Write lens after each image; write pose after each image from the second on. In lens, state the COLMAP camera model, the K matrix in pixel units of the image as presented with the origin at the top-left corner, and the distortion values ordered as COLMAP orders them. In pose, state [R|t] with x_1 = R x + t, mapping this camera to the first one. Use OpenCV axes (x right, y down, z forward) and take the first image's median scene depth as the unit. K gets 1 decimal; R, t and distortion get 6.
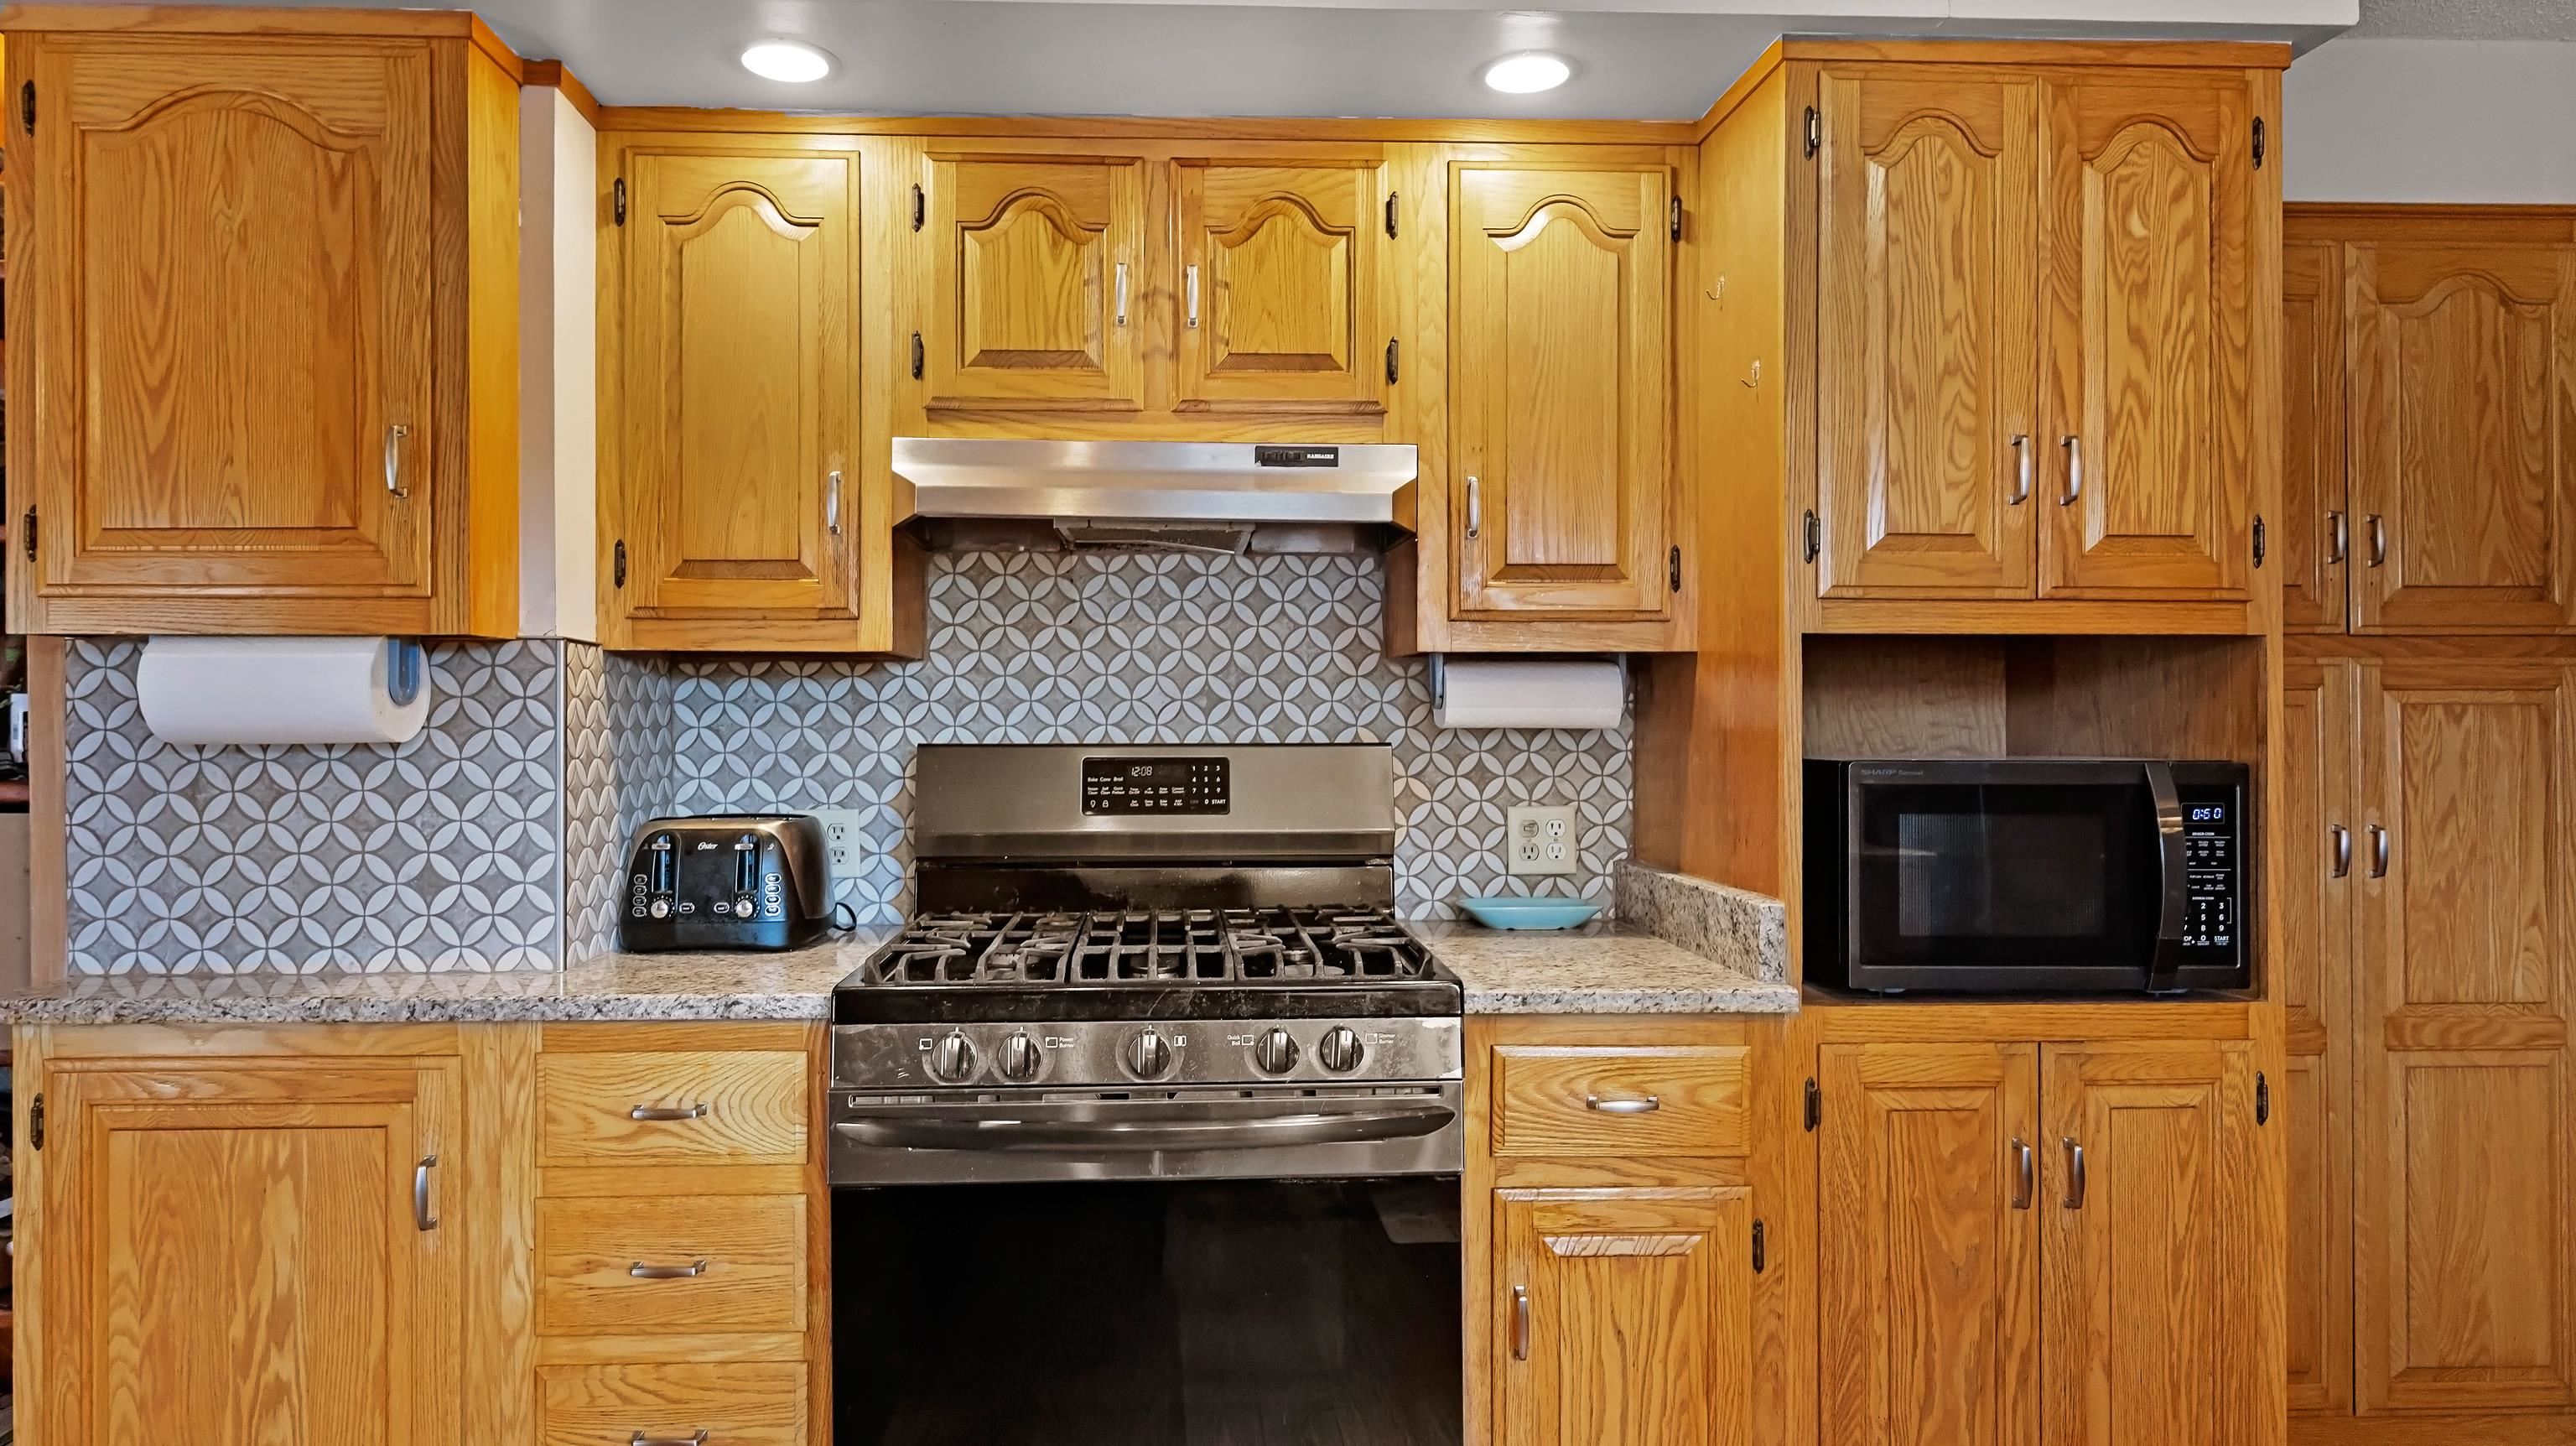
lens RADIAL K [[1468.7, 0, 1288.0], [0, 1468.7, 723.0], [0, 0, 1]] dist [0.002592, 0.000524]
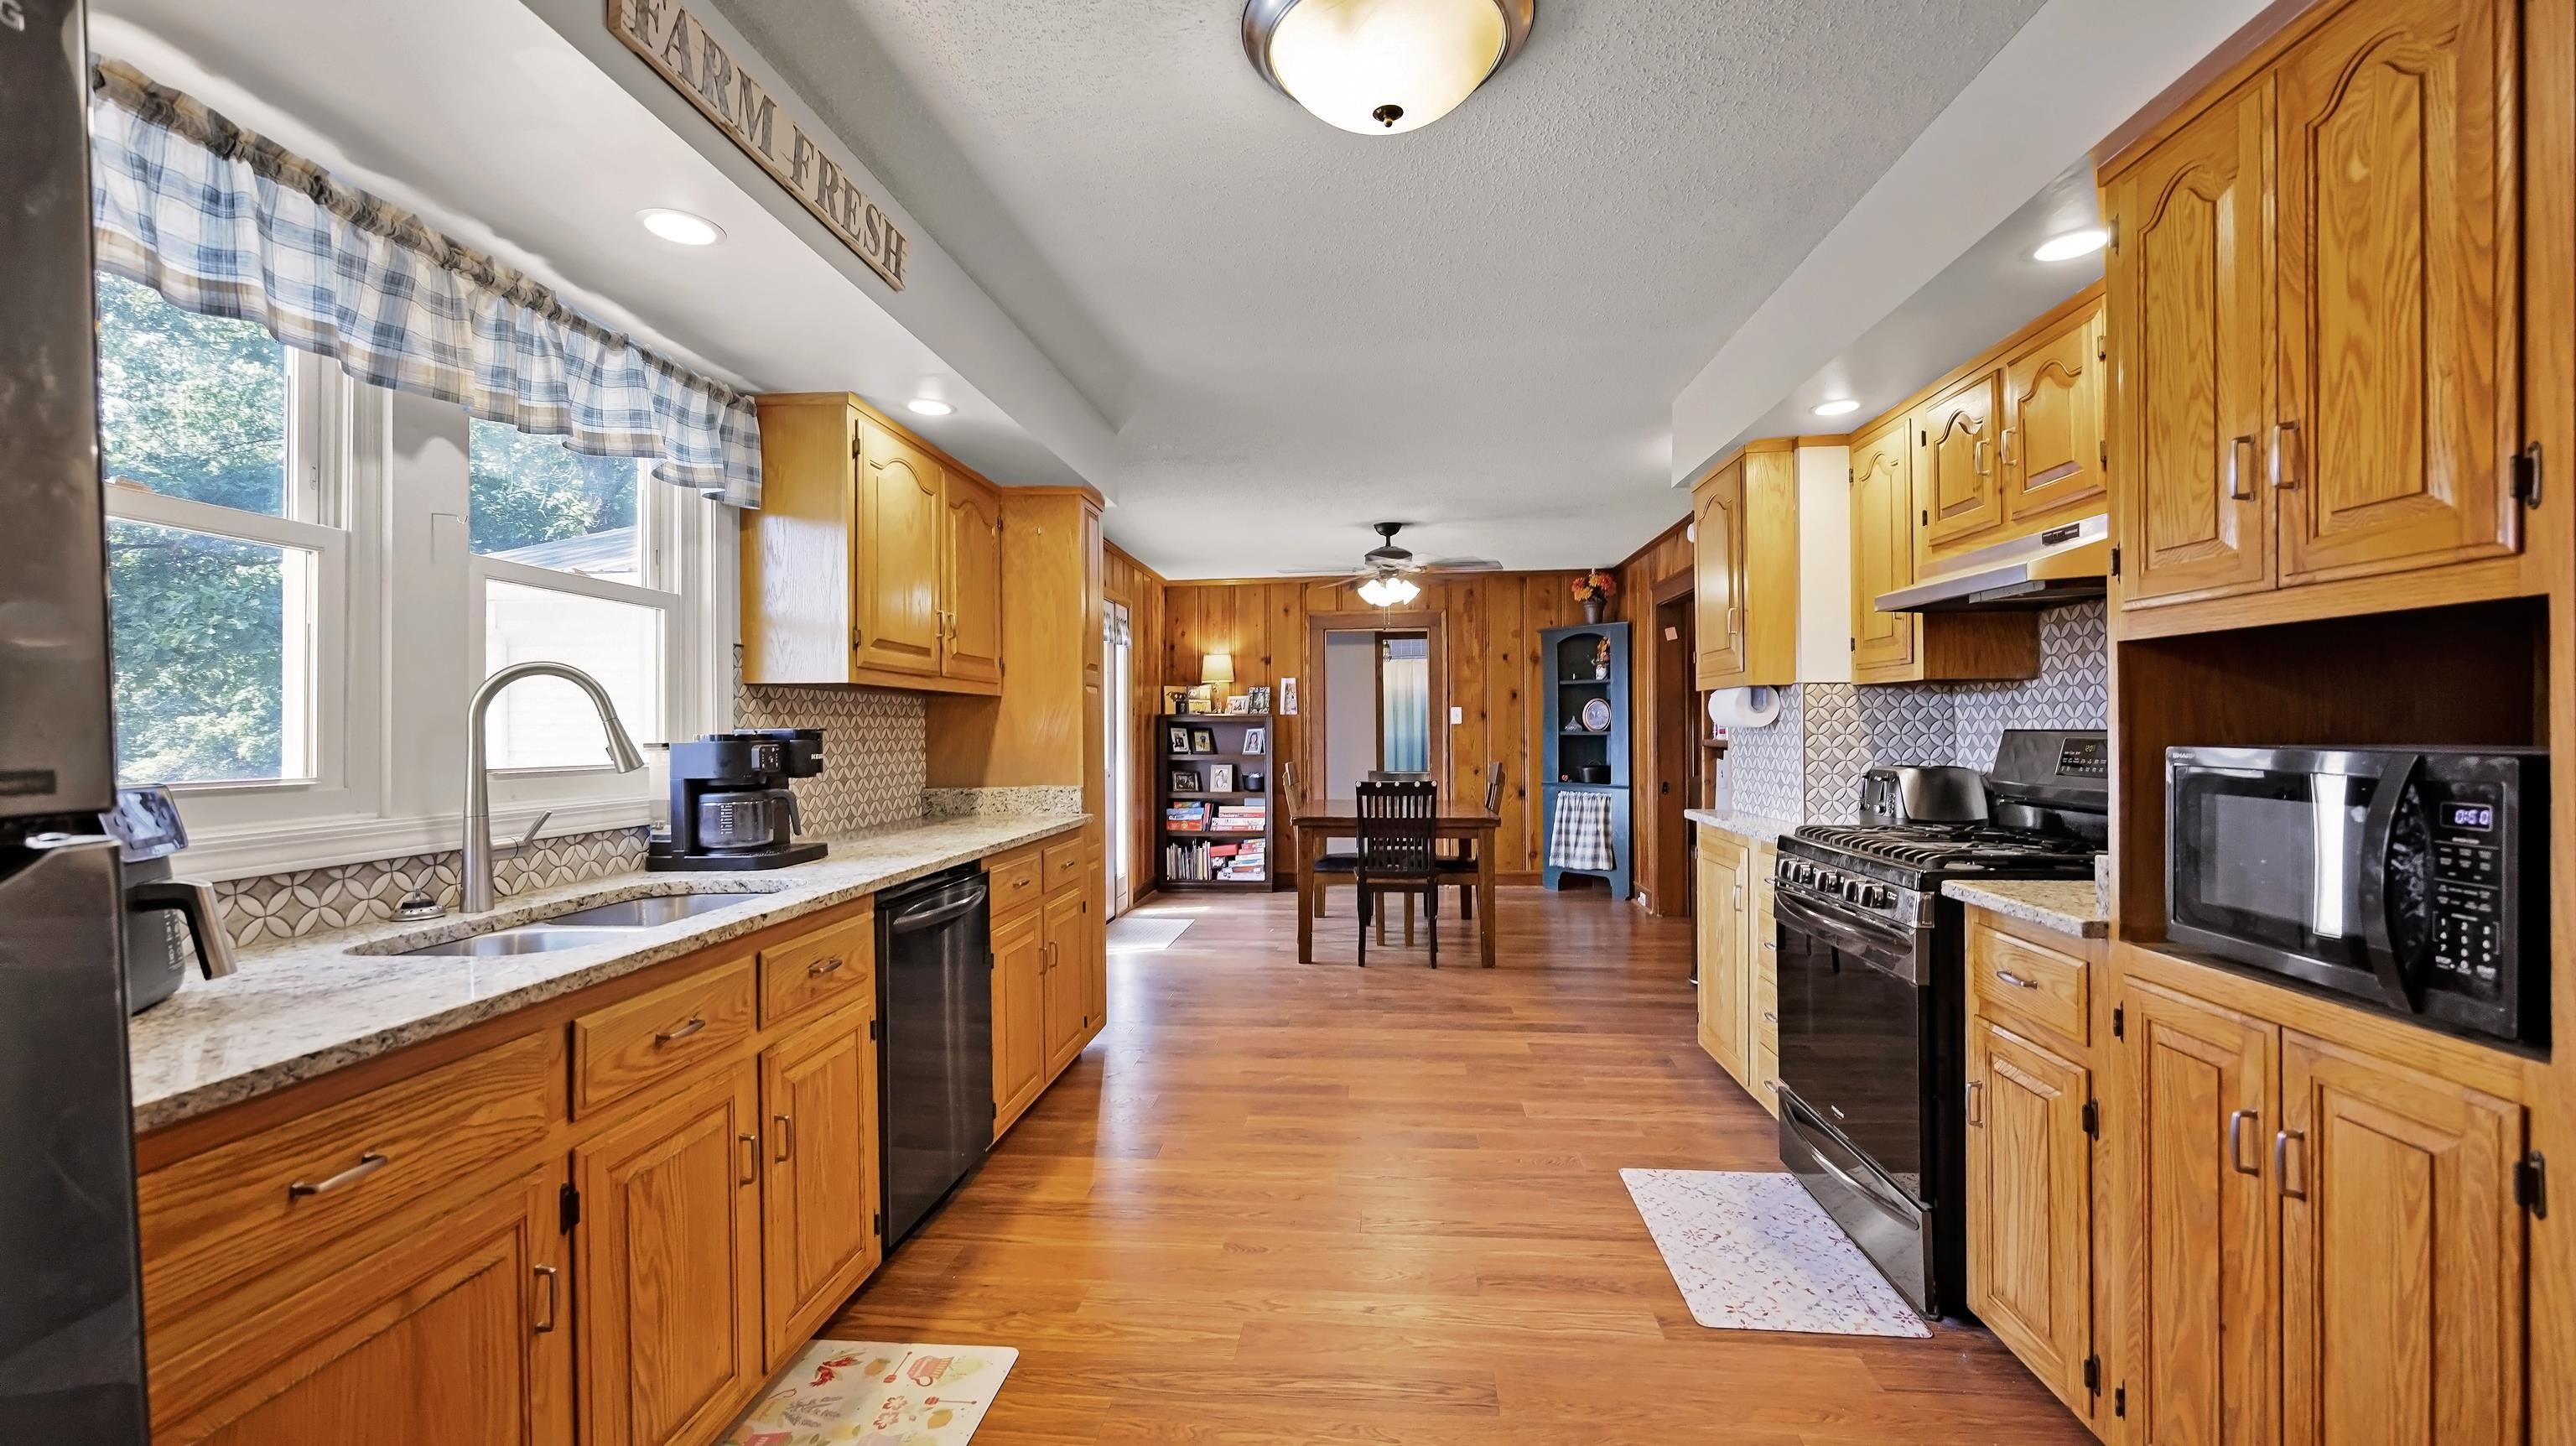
lens RADIAL K [[1091.0, 0, 1288.0], [0, 1091.0, 723.0], [0, 0, 1]] dist [-0.000233, -0.000006]
pose [[-0.133008, -0.003186, -0.991110, 1.328566], [0.012683, 0.999907, -0.004917, 0.003029], [0.991034, -0.013224, -0.132955, 0.419087]]
